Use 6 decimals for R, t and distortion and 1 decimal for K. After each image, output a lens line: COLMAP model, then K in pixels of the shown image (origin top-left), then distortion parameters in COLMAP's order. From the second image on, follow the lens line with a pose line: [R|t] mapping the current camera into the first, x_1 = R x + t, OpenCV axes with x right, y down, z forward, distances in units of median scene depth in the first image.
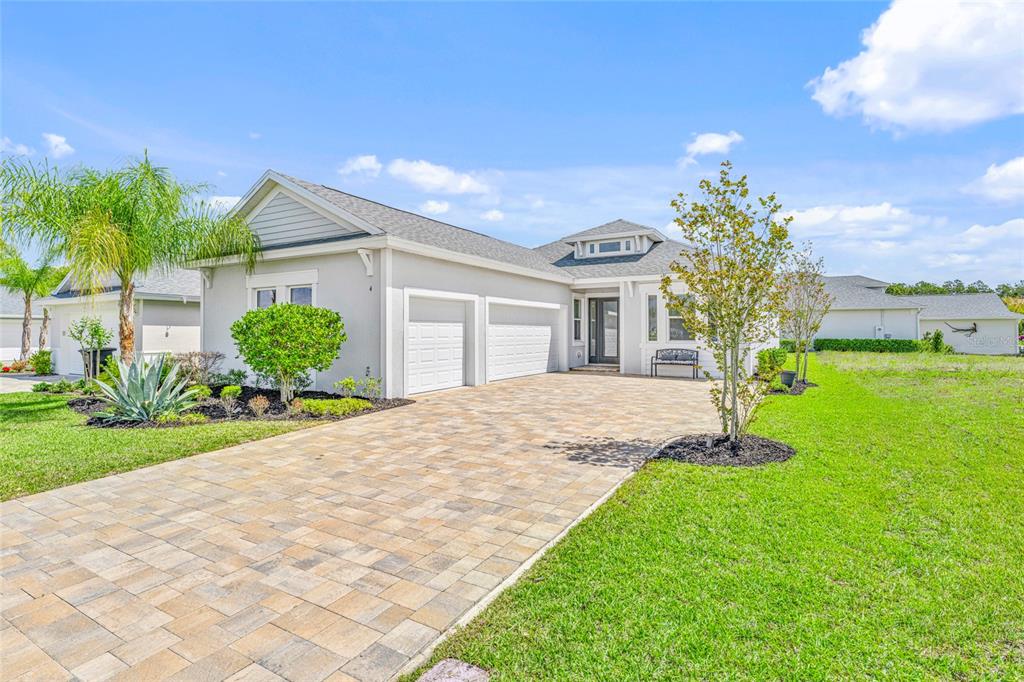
lens RADIAL K [[496.8, 0, 512.9], [0, 496.8, 333.8], [0, 0, 1]] dist [0.001122, -0.000224]
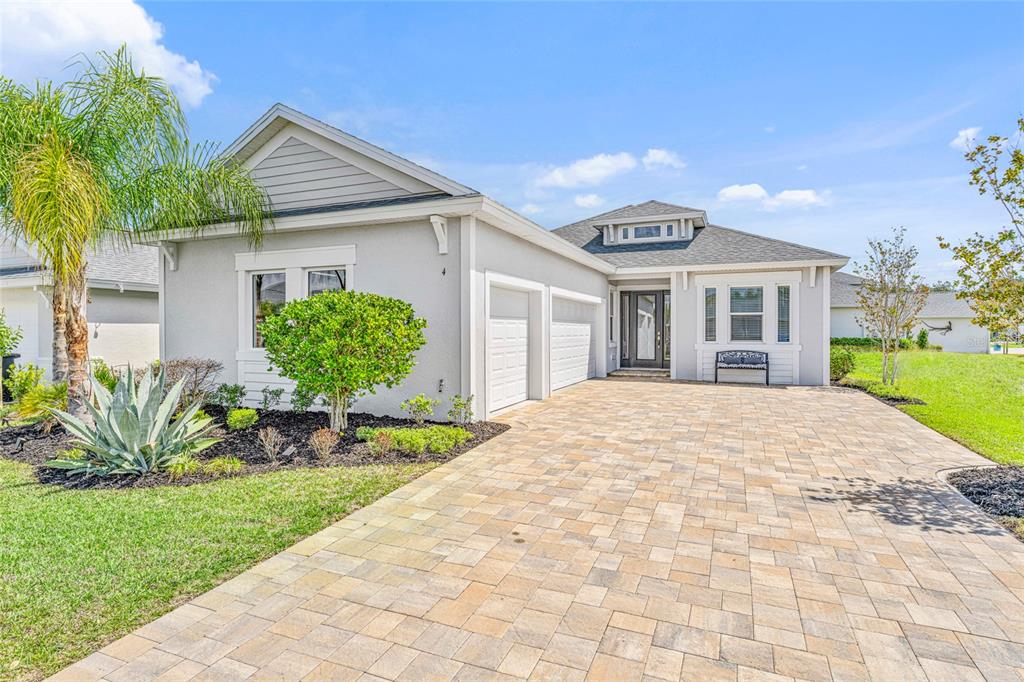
lens RADIAL K [[531.5, 0, 514.6], [0, 531.5, 343.8], [0, 0, 1]] dist [0.000638, 0.001020]
pose [[0.991081, -0.004006, 0.133198, -0.235677], [0.001165, 0.999770, 0.021398, -0.001878], [-0.133253, -0.021052, 0.990858, 0.176111]]
